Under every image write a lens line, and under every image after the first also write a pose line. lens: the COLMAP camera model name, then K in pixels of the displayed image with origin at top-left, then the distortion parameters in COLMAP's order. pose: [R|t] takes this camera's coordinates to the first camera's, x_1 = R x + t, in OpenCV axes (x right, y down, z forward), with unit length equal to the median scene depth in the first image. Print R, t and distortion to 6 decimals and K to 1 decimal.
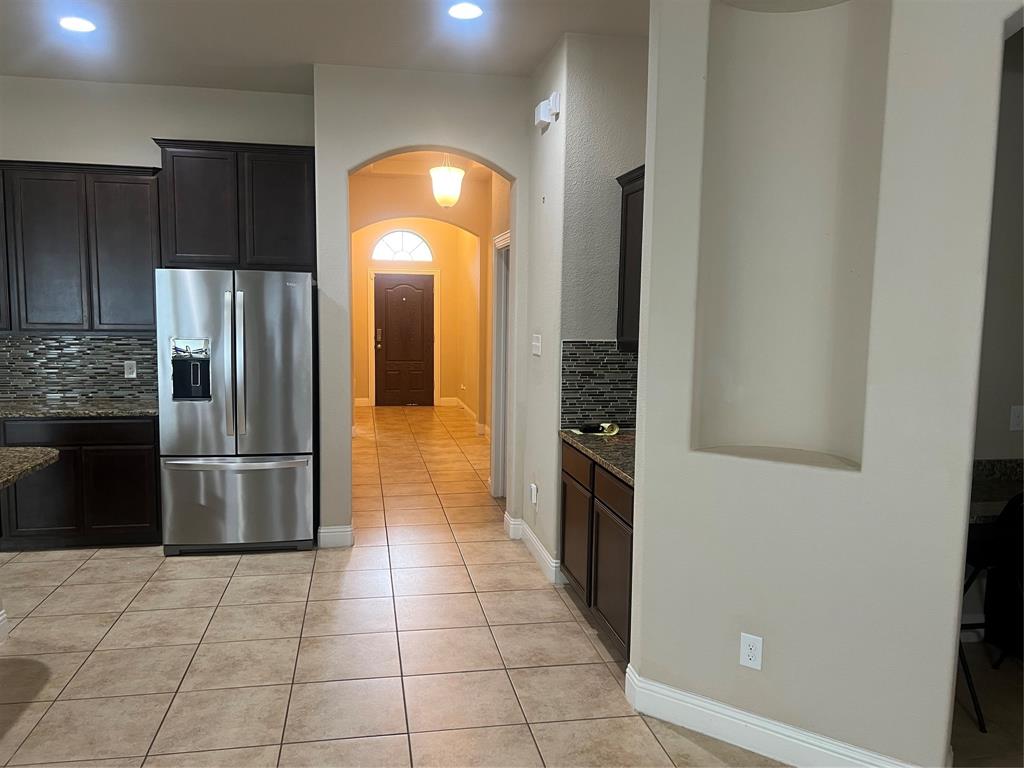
lens RADIAL K [[767.7, 0, 504.6], [0, 767.7, 386.7], [0, 0, 1]] dist [0.091450, -0.127211]
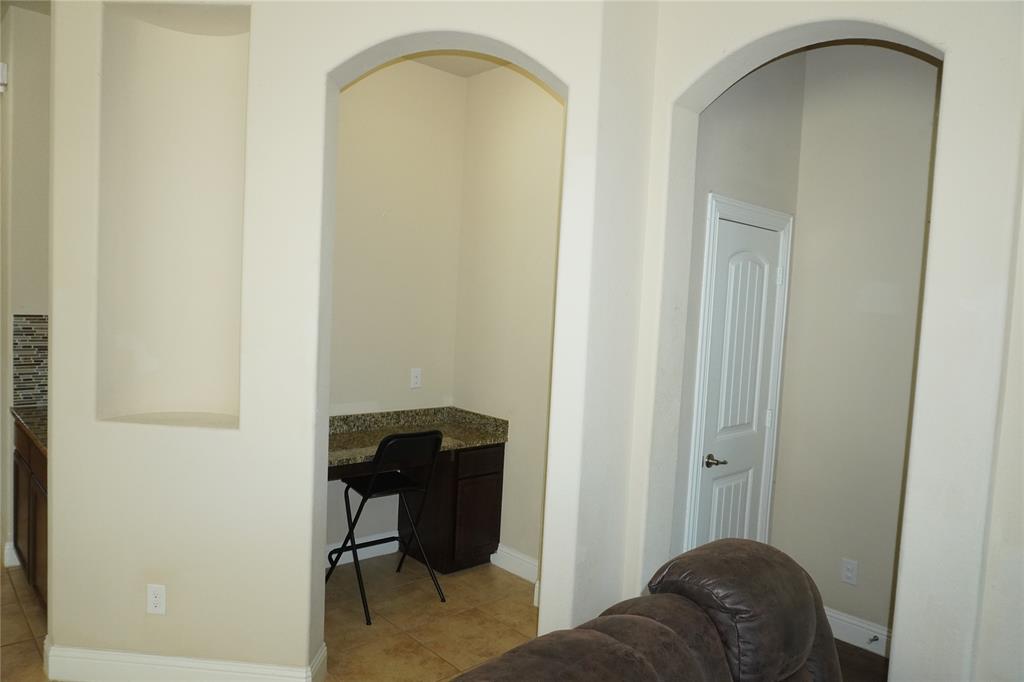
lens RADIAL K [[684.9, 0, 512.0], [0, 684.9, 341.0], [0, 0, 1]] dist [-0.024111, 0.001514]
pose [[0.835998, -0.006125, 0.548698, 0.190407], [0.019072, 0.999658, -0.017900, 0.000975], [-0.548400, 0.025429, 0.835829, -0.078869]]
